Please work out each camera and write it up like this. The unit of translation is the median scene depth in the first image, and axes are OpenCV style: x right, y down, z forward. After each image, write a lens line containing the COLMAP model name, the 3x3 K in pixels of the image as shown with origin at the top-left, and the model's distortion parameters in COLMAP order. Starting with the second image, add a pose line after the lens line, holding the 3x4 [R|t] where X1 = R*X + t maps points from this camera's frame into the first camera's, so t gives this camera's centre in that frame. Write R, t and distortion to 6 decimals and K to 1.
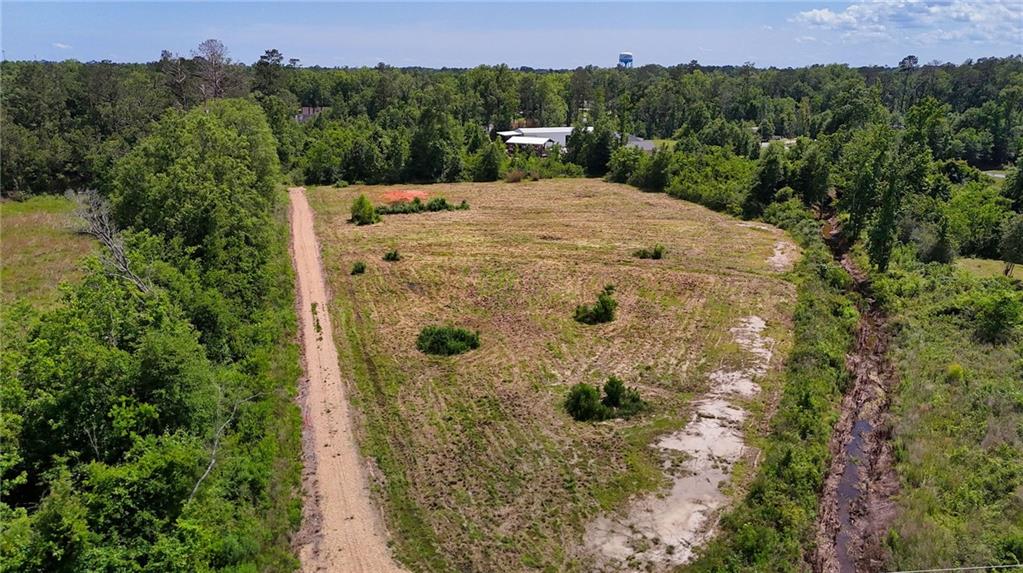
lens RADIAL K [[753.3, 0, 511.5], [0, 753.3, 286.5], [0, 0, 1]] dist [0.108661, -0.127057]
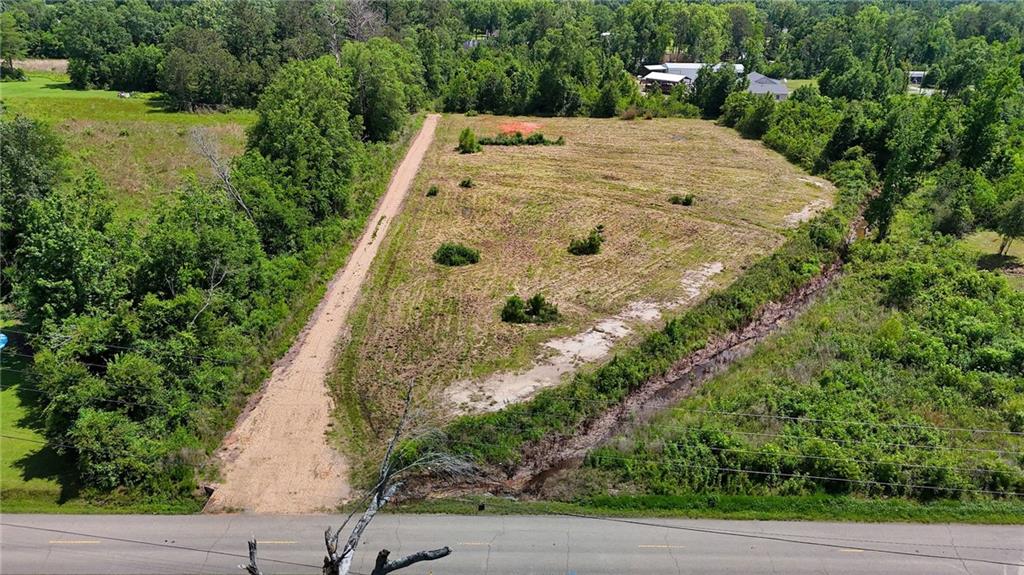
lens RADIAL K [[732.3, 0, 512.0], [0, 732.3, 287.5], [0, 0, 1]] dist [0.091260, -0.126081]
pose [[0.964608, 0.118627, -0.235496, 0.159009], [-0.091927, 0.988347, 0.121324, -0.018189], [0.247144, -0.095382, 0.964273, -0.107388]]
